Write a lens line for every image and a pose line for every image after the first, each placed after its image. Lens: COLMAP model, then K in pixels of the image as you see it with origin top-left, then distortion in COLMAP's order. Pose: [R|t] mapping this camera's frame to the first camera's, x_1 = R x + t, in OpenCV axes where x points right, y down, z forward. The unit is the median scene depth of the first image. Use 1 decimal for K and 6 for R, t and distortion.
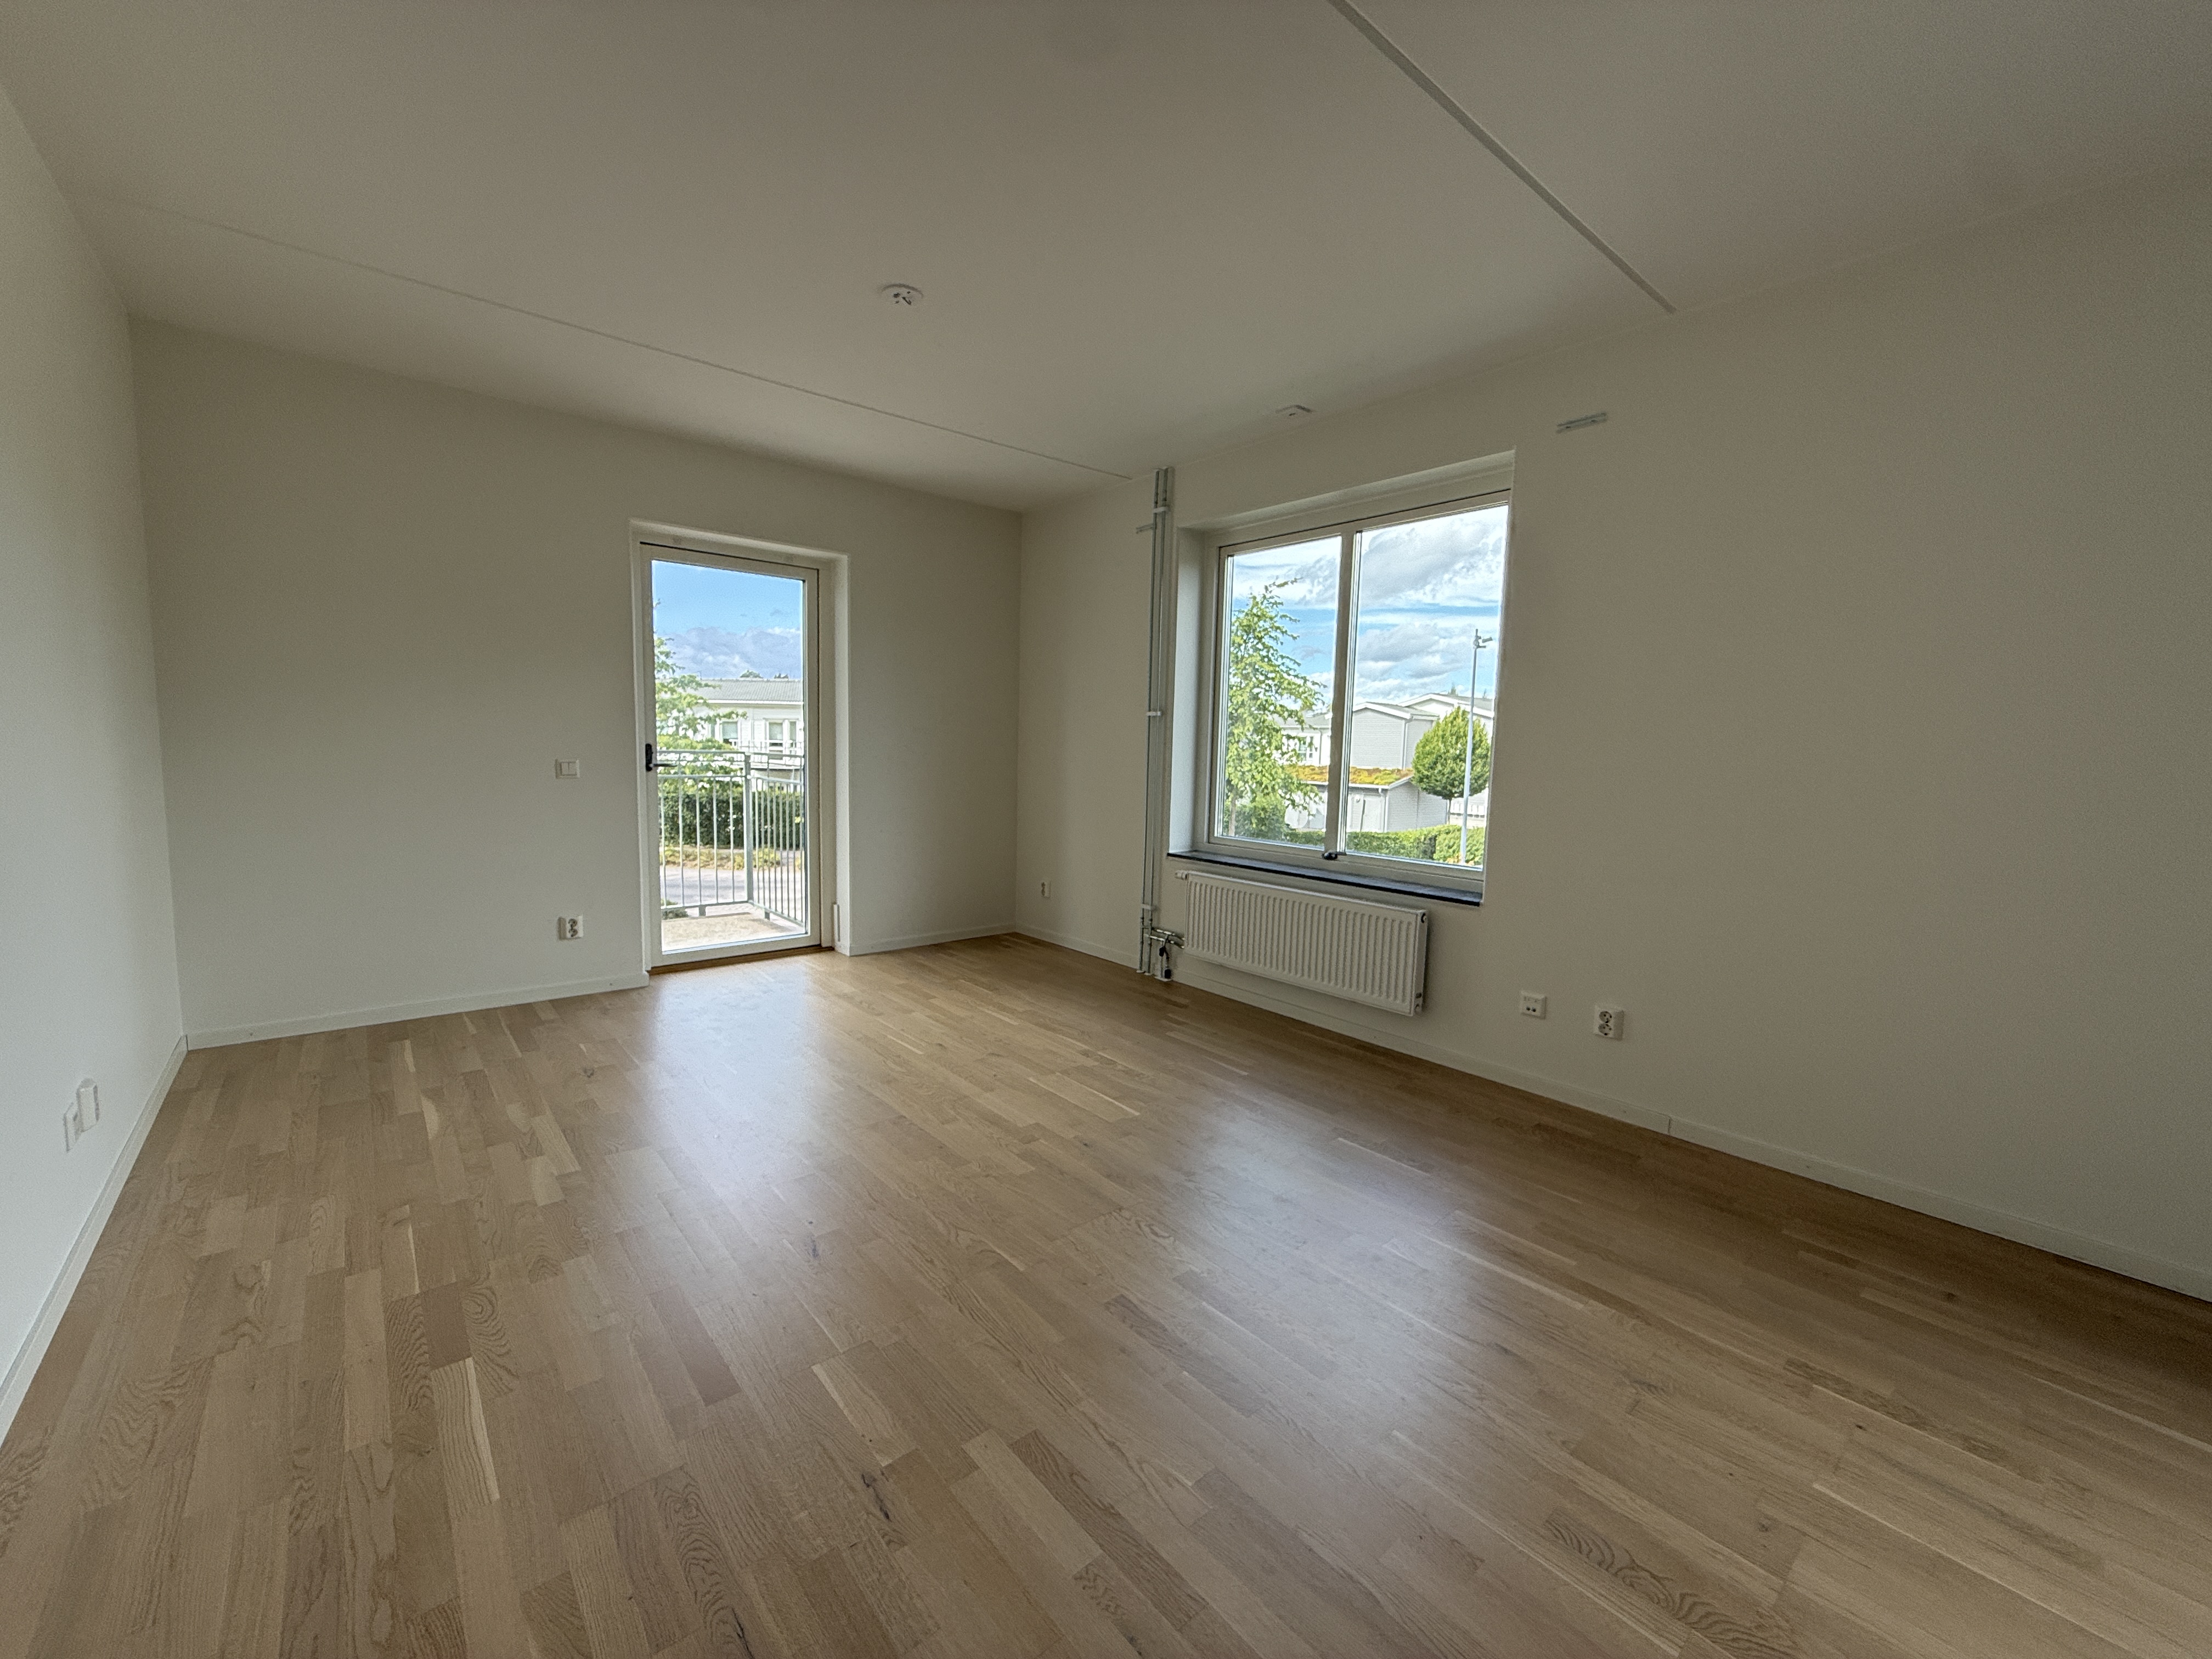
lens RADIAL K [[883.8, 0, 1100.5], [0, 883.8, 831.5], [0, 0, 1]] dist [-0.000625, 0.000763]
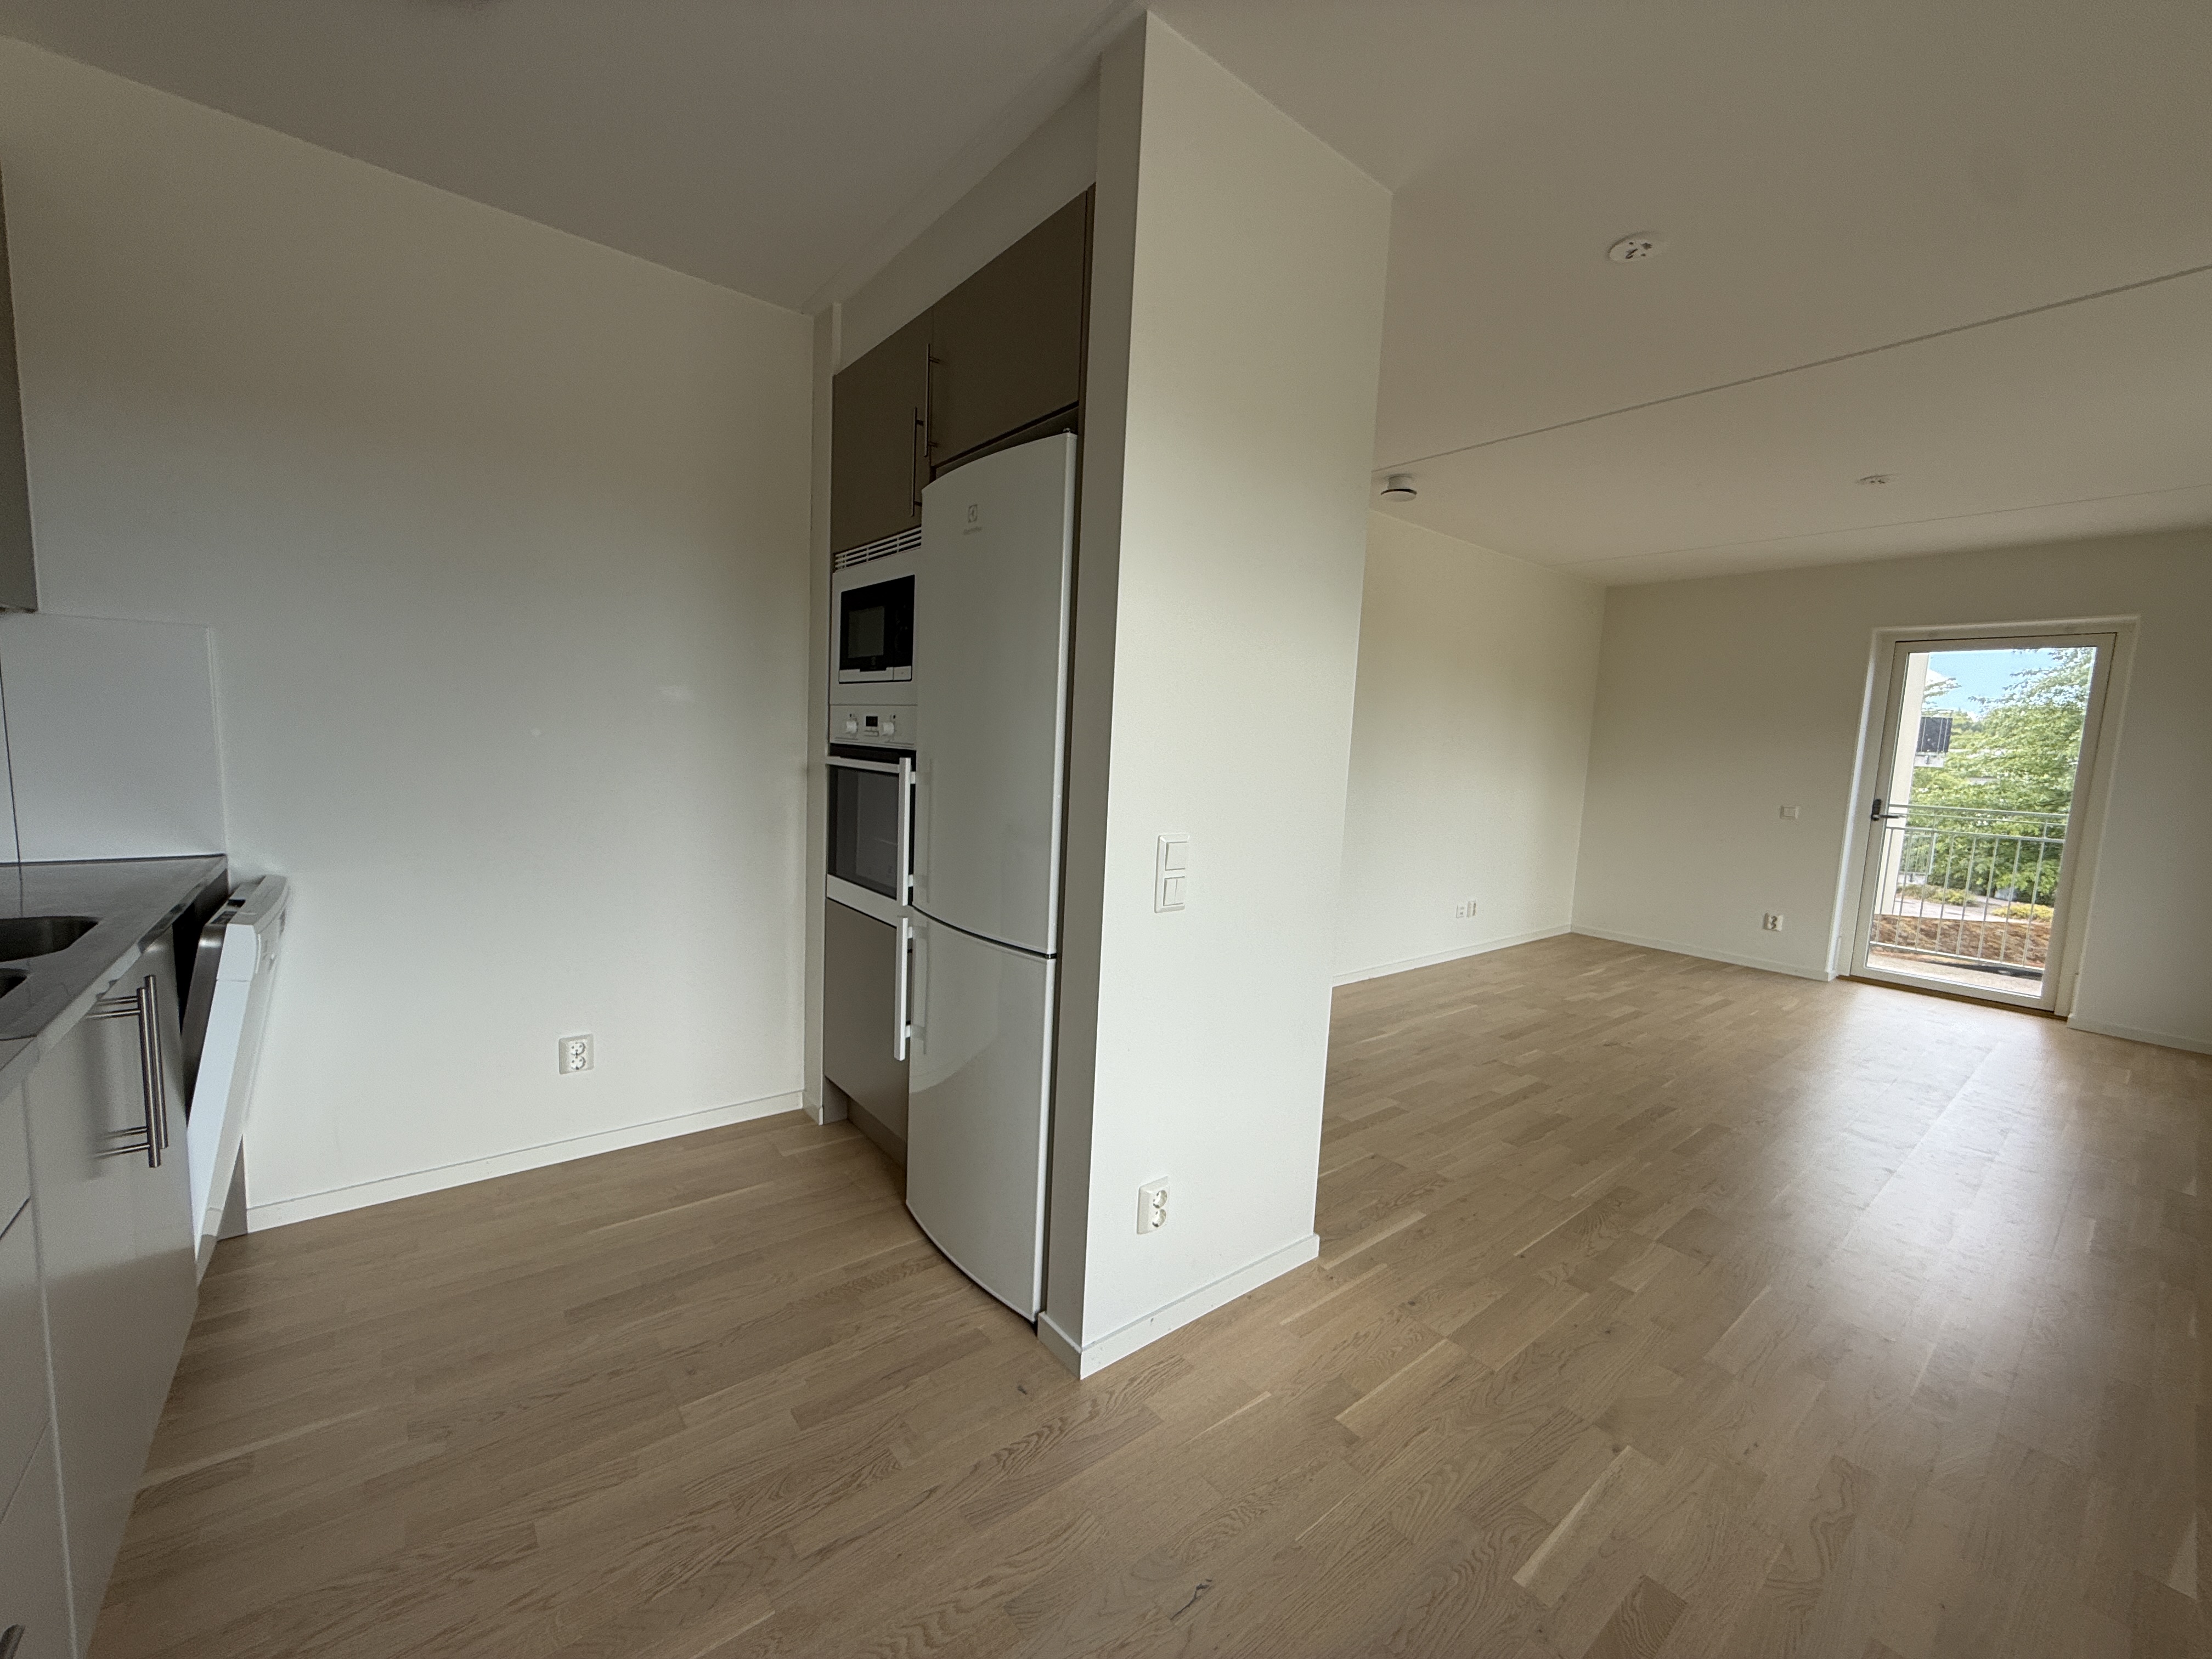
lens RADIAL K [[883.8, 0, 1100.5], [0, 883.8, 831.5], [0, 0, 1]] dist [-0.000625, 0.000763]
pose [[-0.024135, 0.078977, -0.996584, 0.924508], [-0.148465, 0.985537, 0.081697, 0.009678], [0.988623, 0.149930, -0.012061, -0.091172]]
